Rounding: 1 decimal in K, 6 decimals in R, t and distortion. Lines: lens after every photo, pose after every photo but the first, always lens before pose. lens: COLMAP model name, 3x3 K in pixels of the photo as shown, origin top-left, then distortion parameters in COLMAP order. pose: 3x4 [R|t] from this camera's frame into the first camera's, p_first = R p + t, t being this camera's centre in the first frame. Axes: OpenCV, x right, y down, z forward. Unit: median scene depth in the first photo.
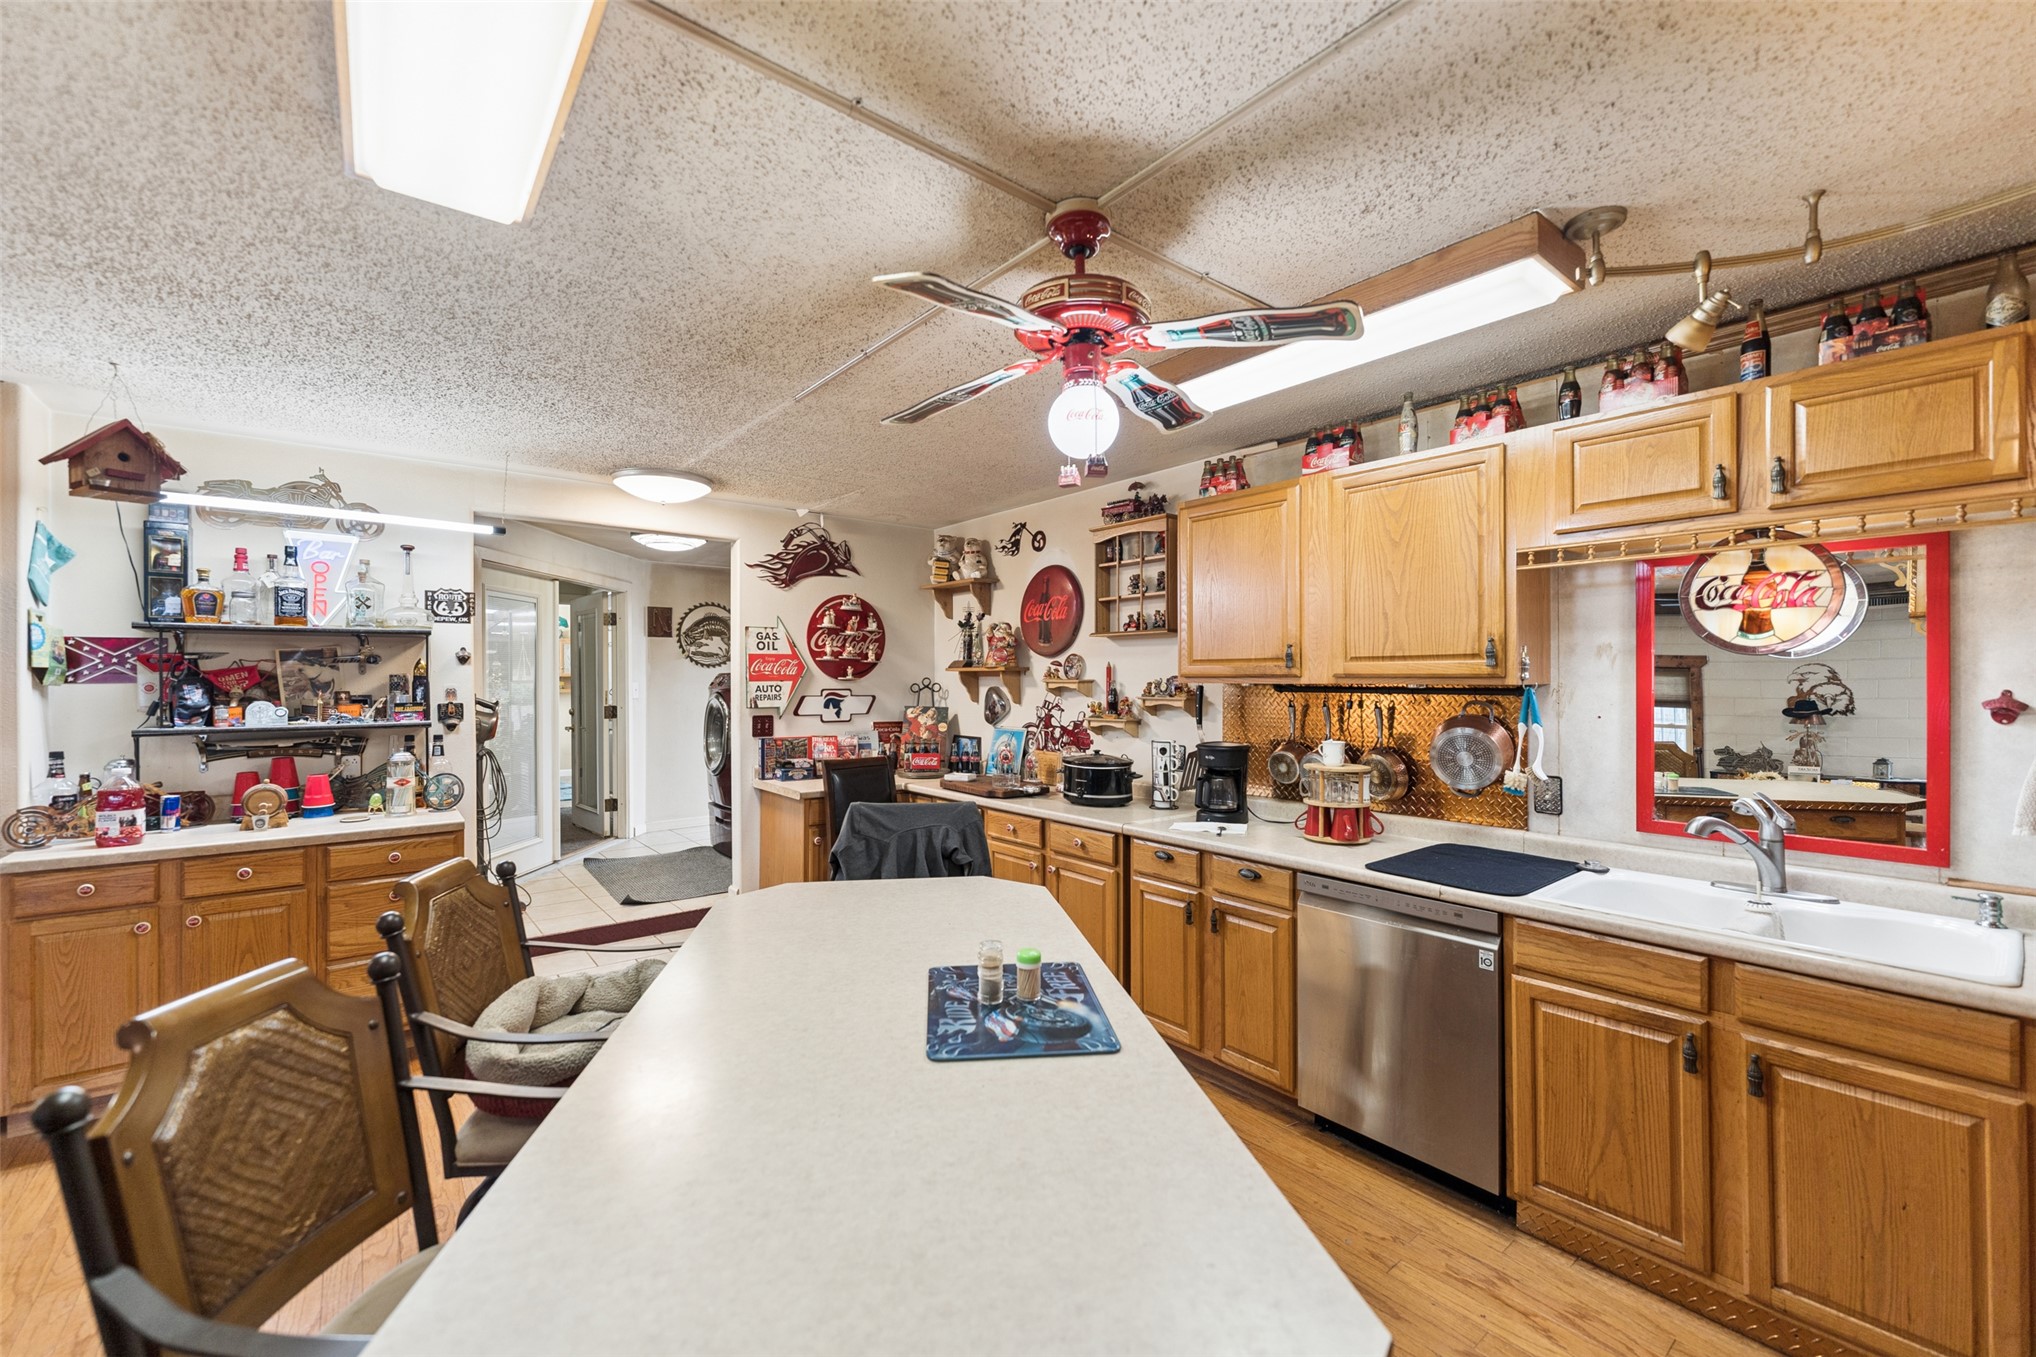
lens RADIAL K [[826.5, 0, 1021.5], [0, 826.5, 677.8], [0, 0, 1]] dist [-0.001040, -0.000694]
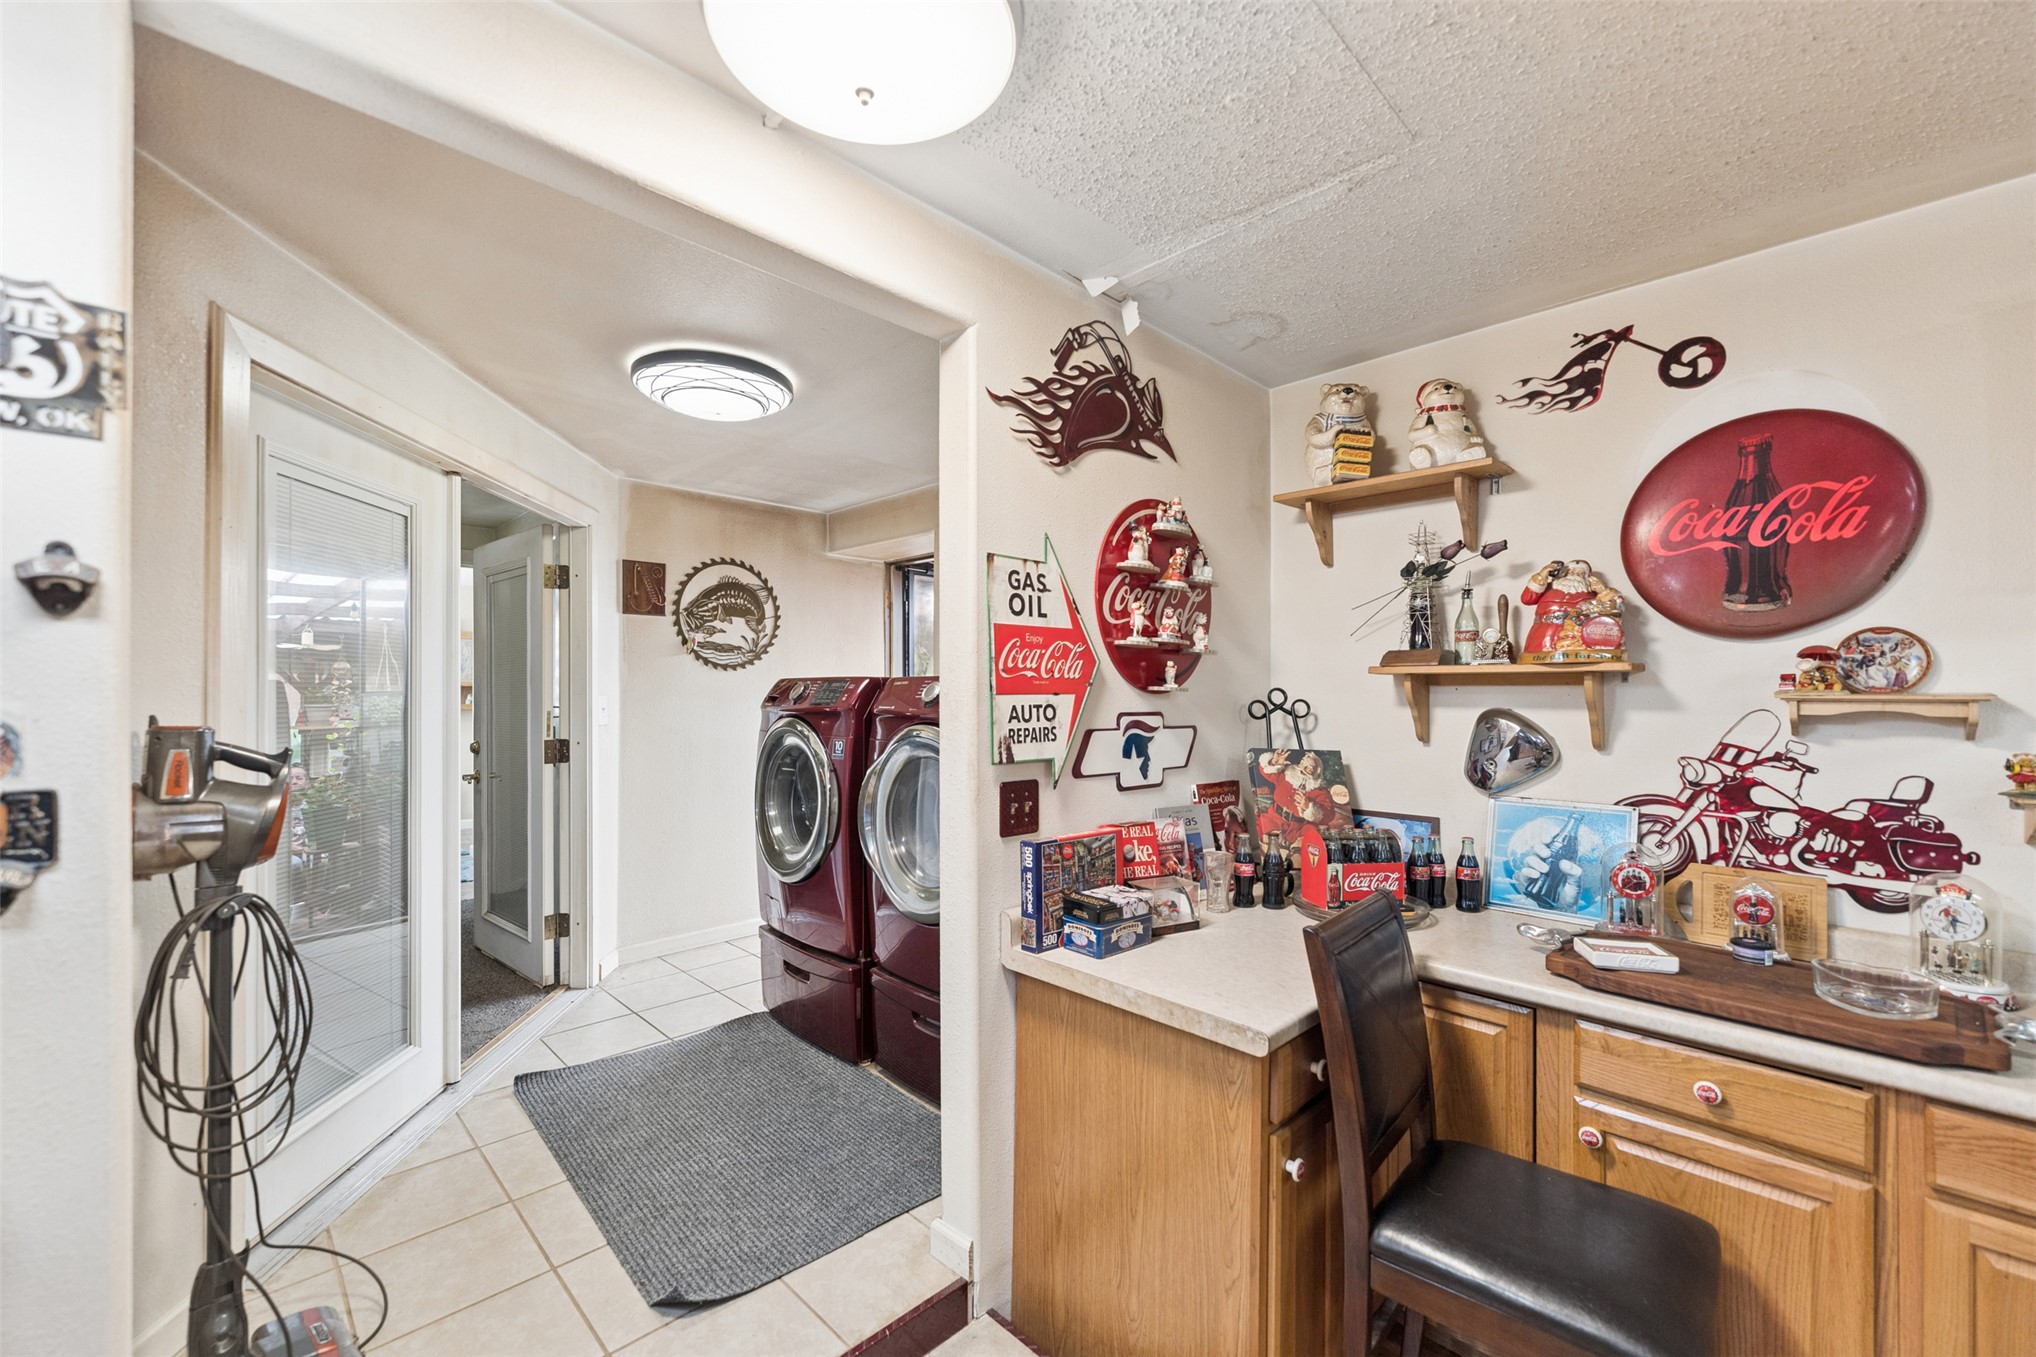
lens RADIAL K [[826.5, 0, 1013.9], [0, 826.5, 688.9], [0, 0, 1]] dist [-0.001040, -0.000694]
pose [[0.994860, 0.003958, 0.101186, -0.337990], [-0.003685, 0.999989, -0.002882, 0.002432], [-0.101196, 0.002494, 0.994863, 0.576669]]
